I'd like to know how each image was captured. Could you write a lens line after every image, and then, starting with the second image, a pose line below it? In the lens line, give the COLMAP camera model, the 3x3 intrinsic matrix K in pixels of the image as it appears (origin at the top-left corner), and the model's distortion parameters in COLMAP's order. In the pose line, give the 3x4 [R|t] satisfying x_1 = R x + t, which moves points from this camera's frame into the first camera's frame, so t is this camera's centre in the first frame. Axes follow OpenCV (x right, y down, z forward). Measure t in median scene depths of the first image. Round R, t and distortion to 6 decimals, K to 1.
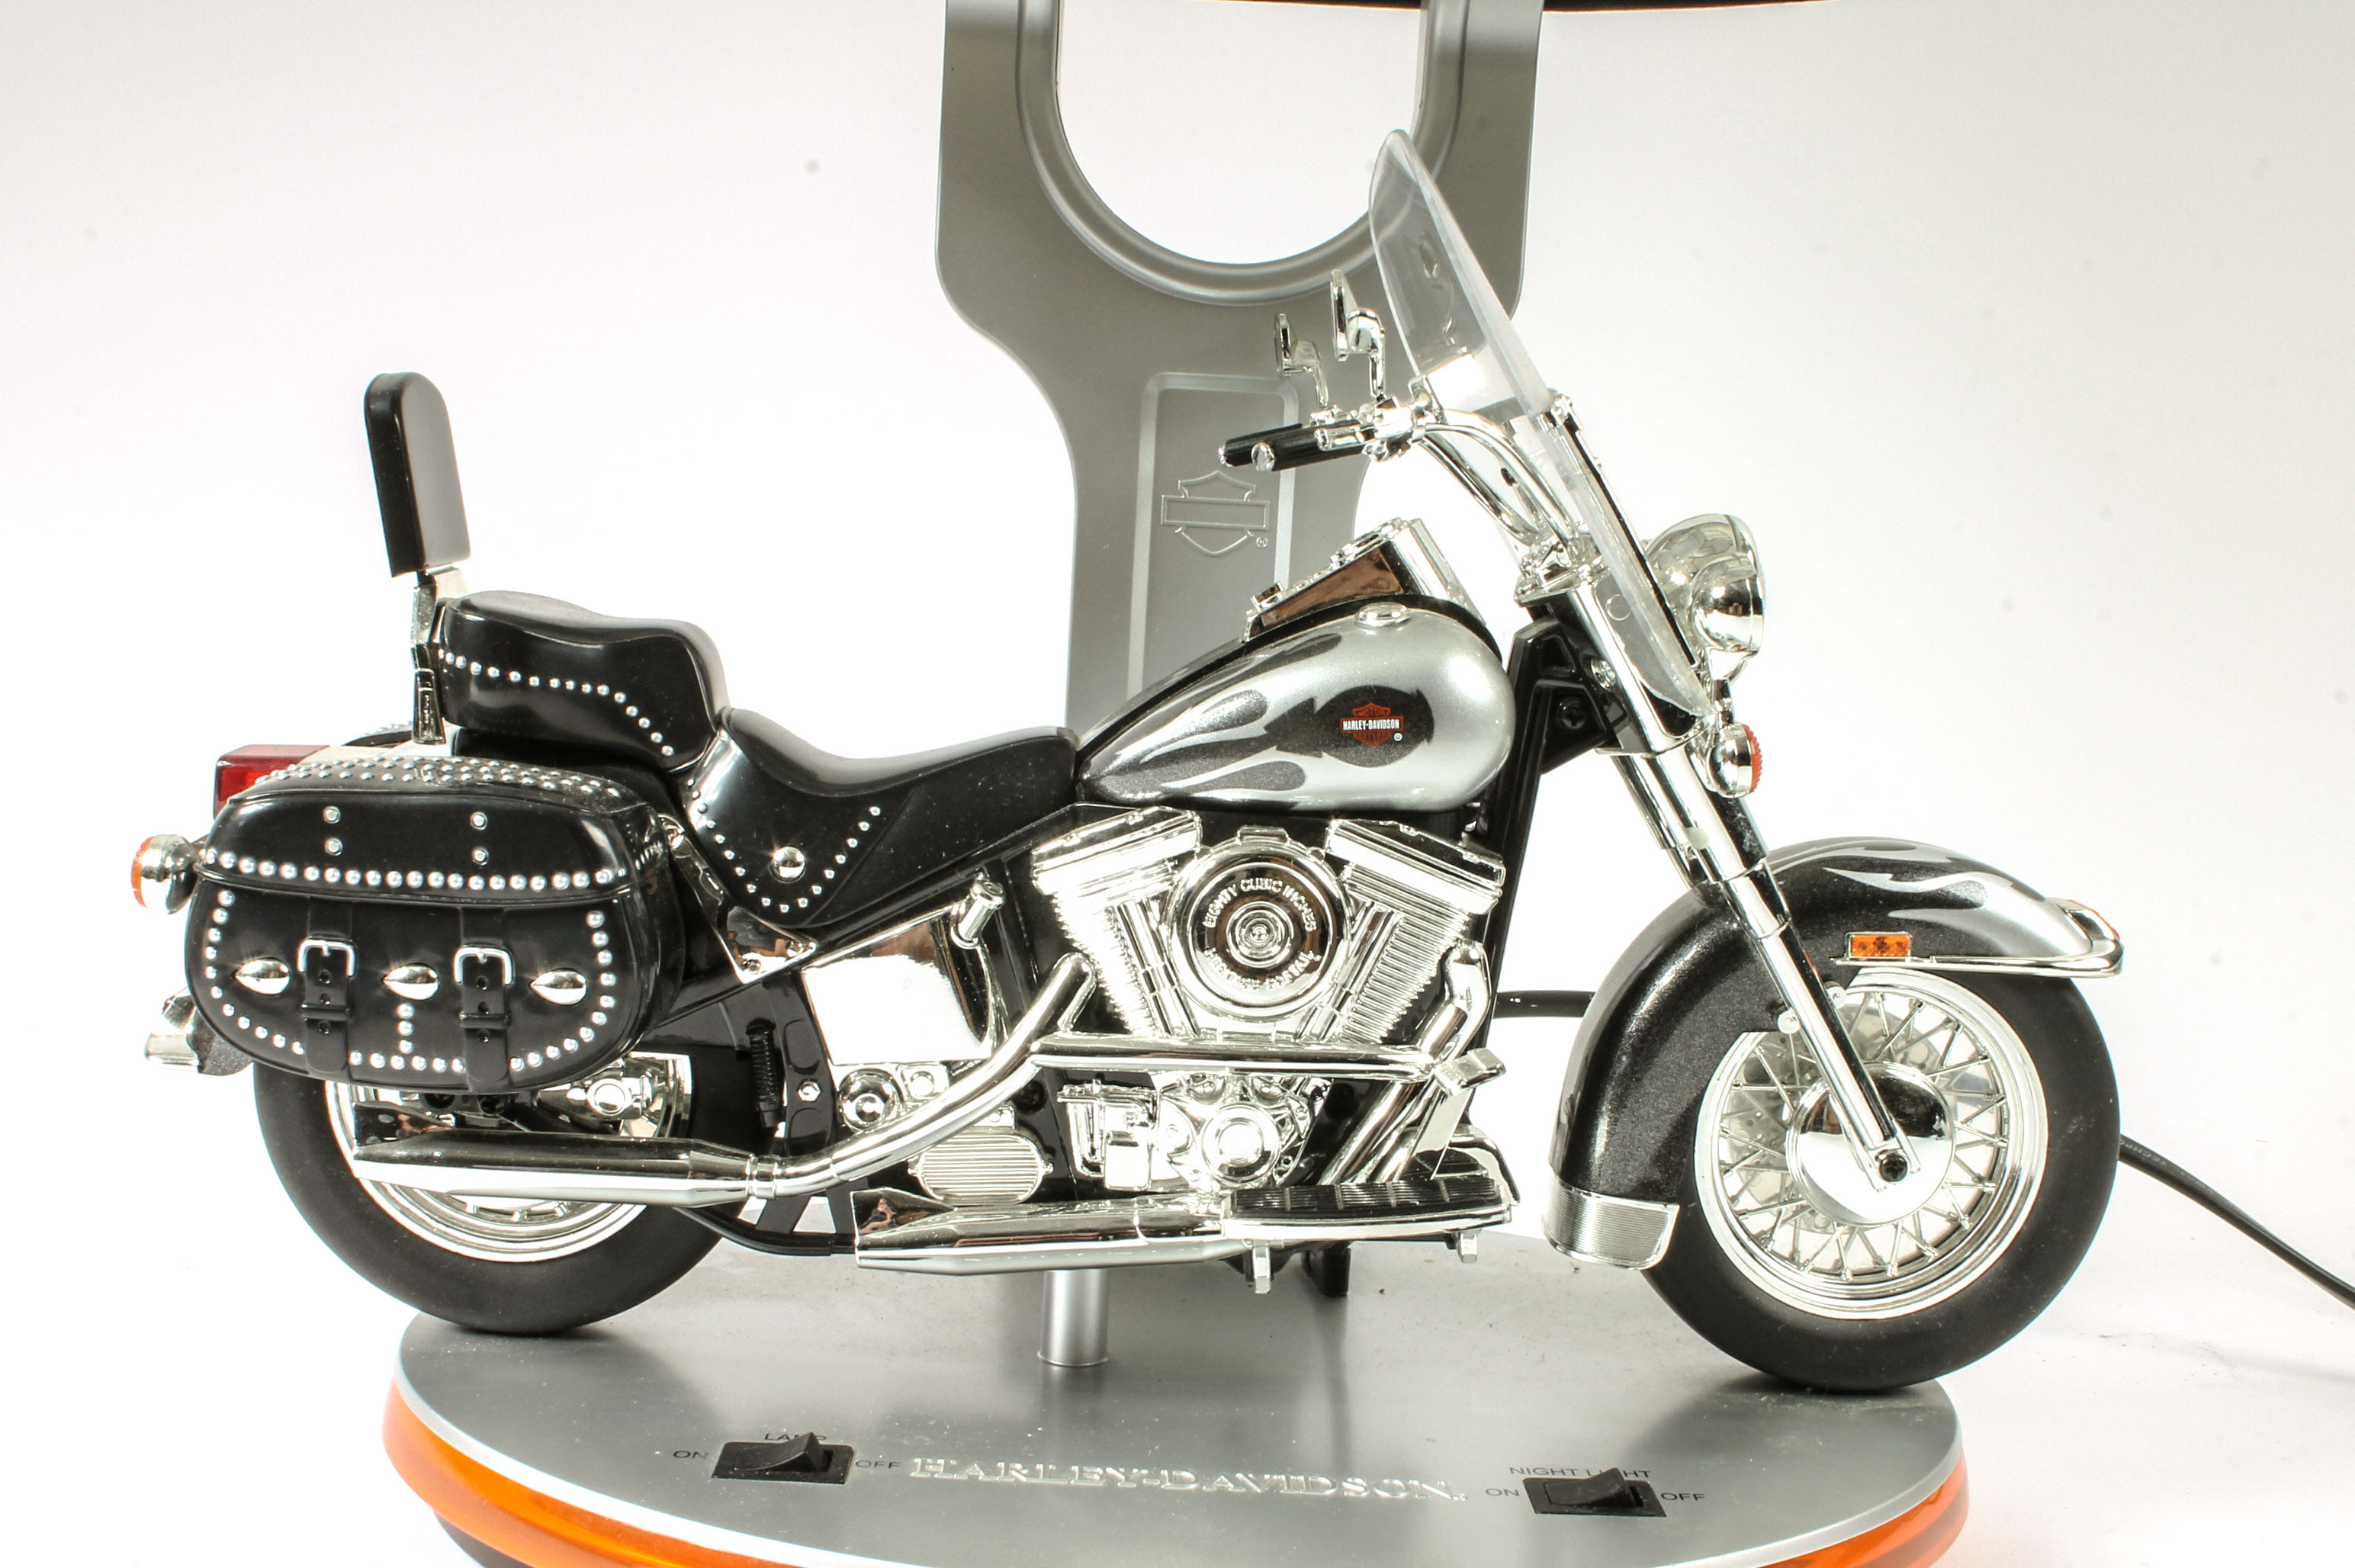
lens RADIAL K [[2807.9, 0, 1177.5], [0, 2807.9, 784.0], [0, 0, 1]] dist [-0.070777, 0.005279]
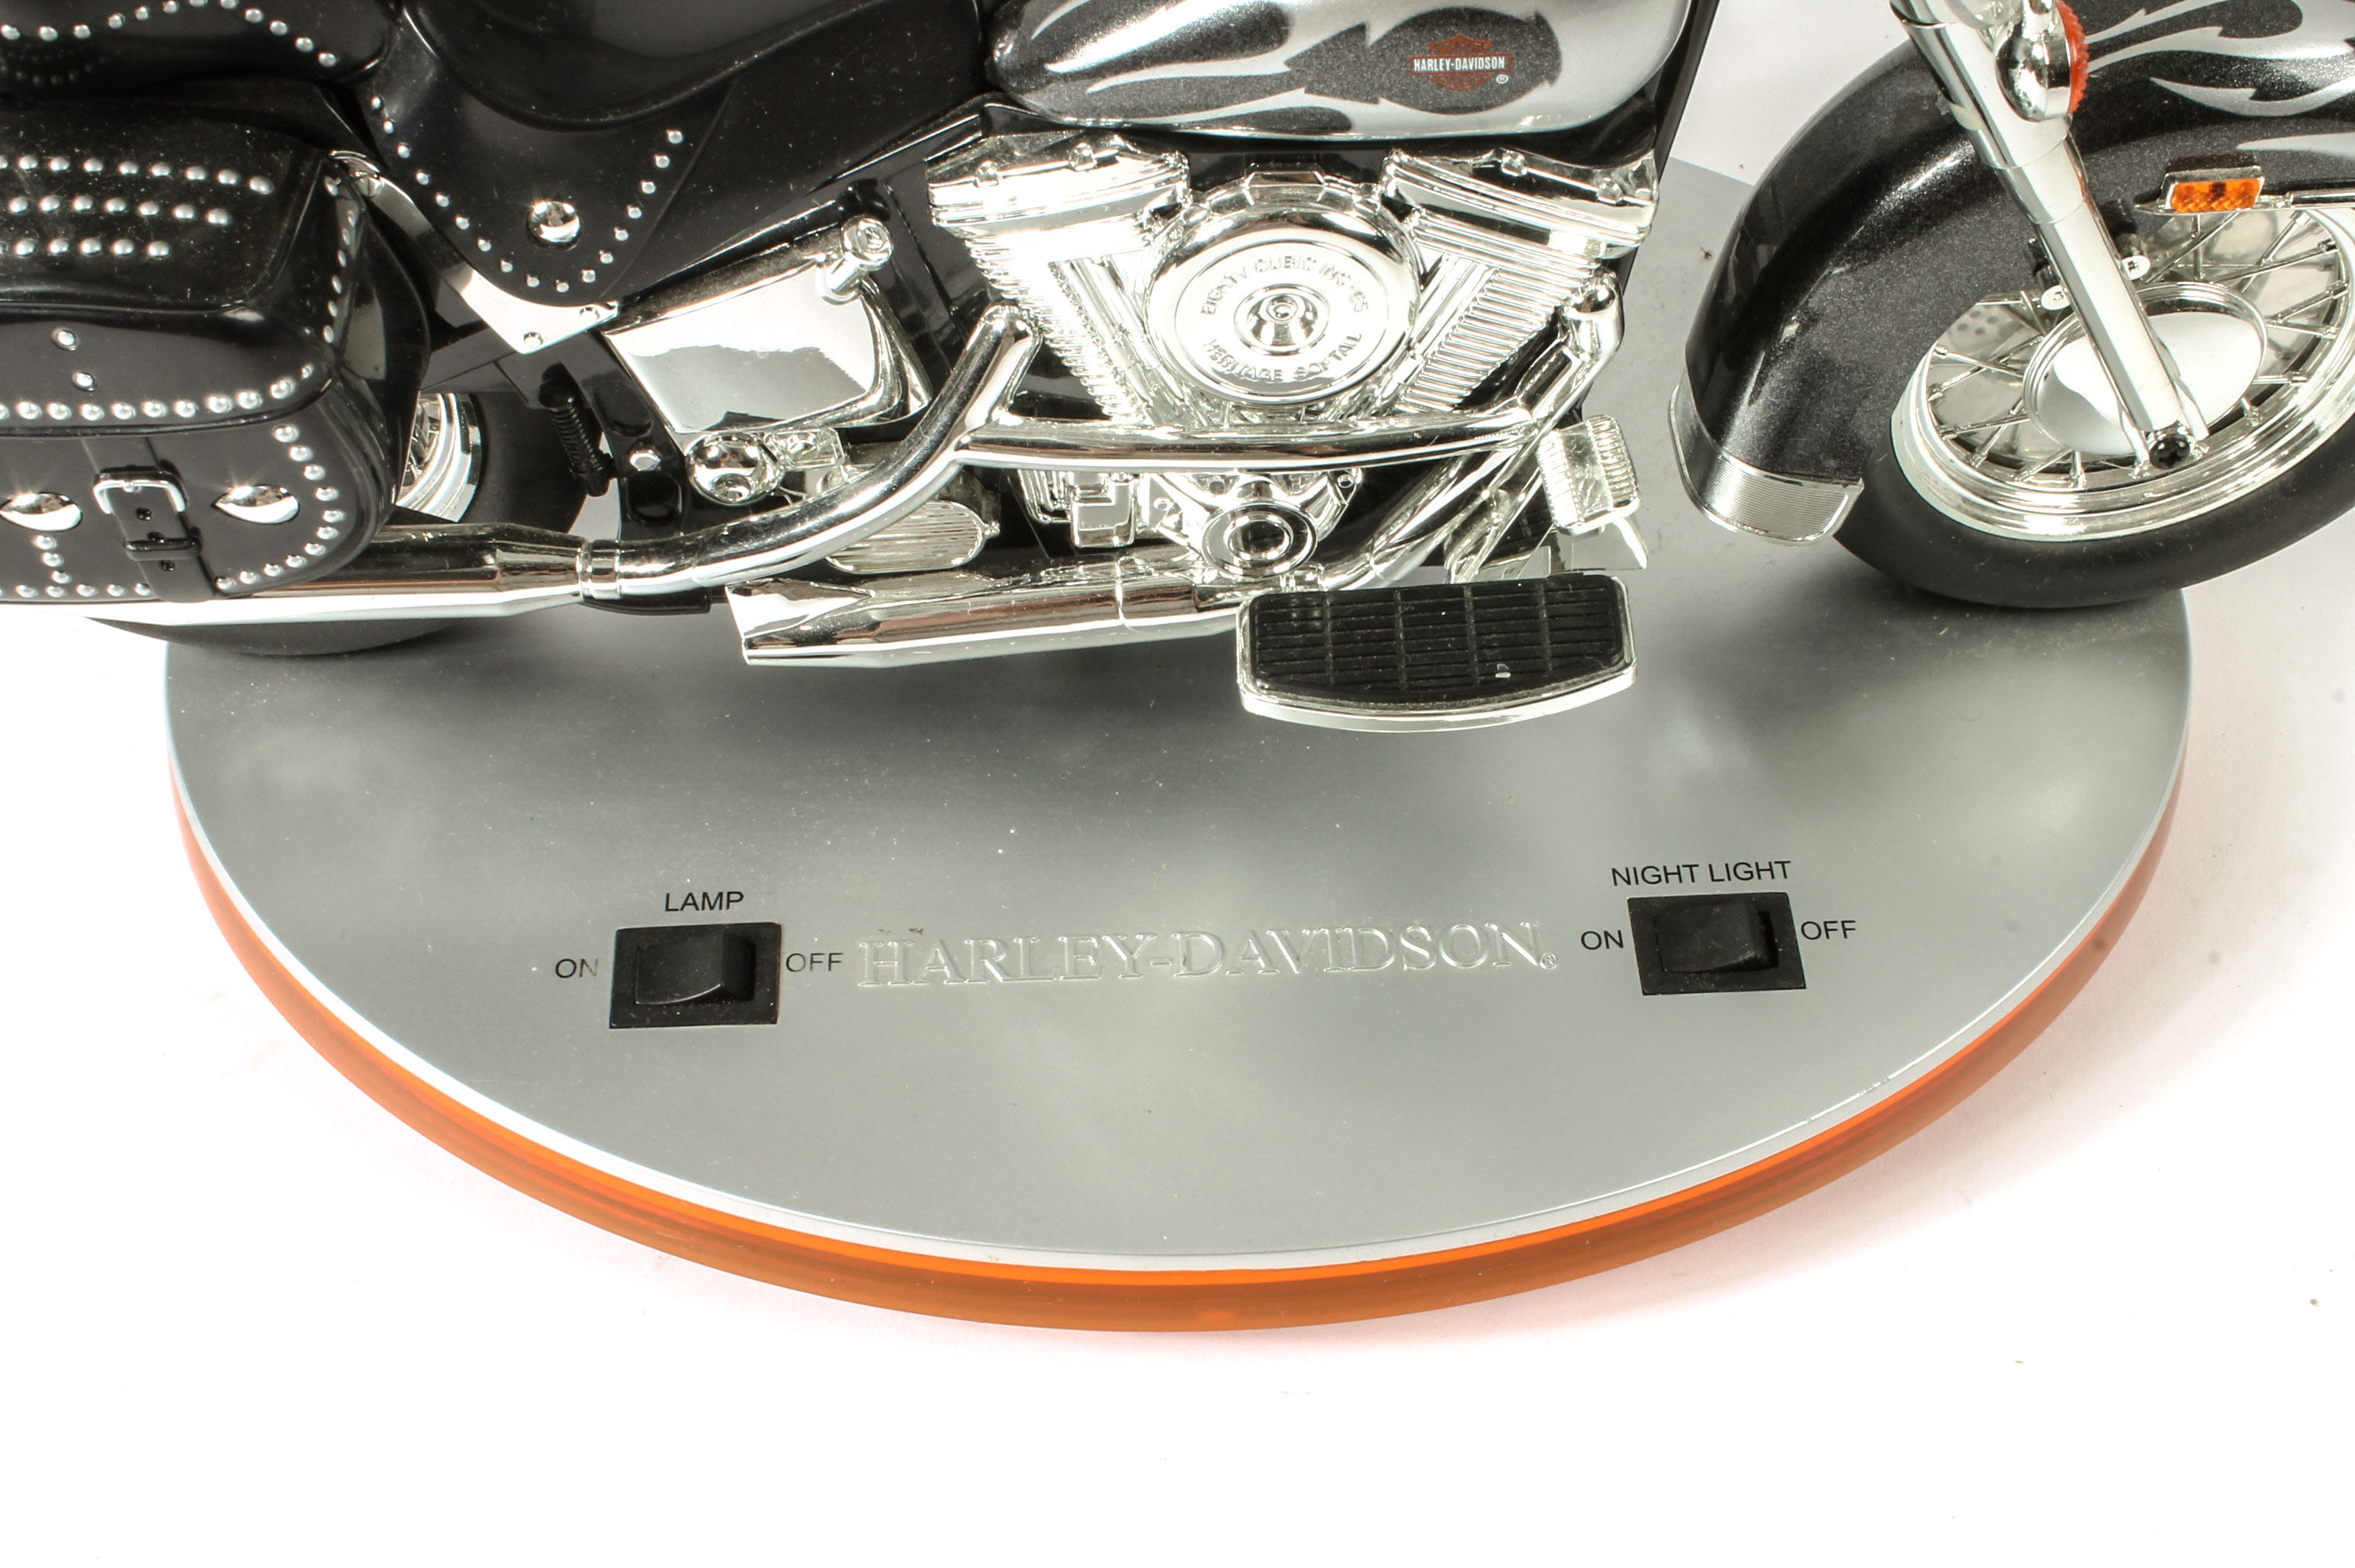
lens RADIAL K [[3048.2, 0, 1176.0], [0, 3048.2, 839.2], [0, 0, 1]] dist [-0.030935, 0.003868]
pose [[0.998792, -0.046553, -0.015699, 0.009437], [0.043107, 0.677150, 0.734582, -0.388579], [-0.023566, -0.734371, 0.678339, 0.415641]]
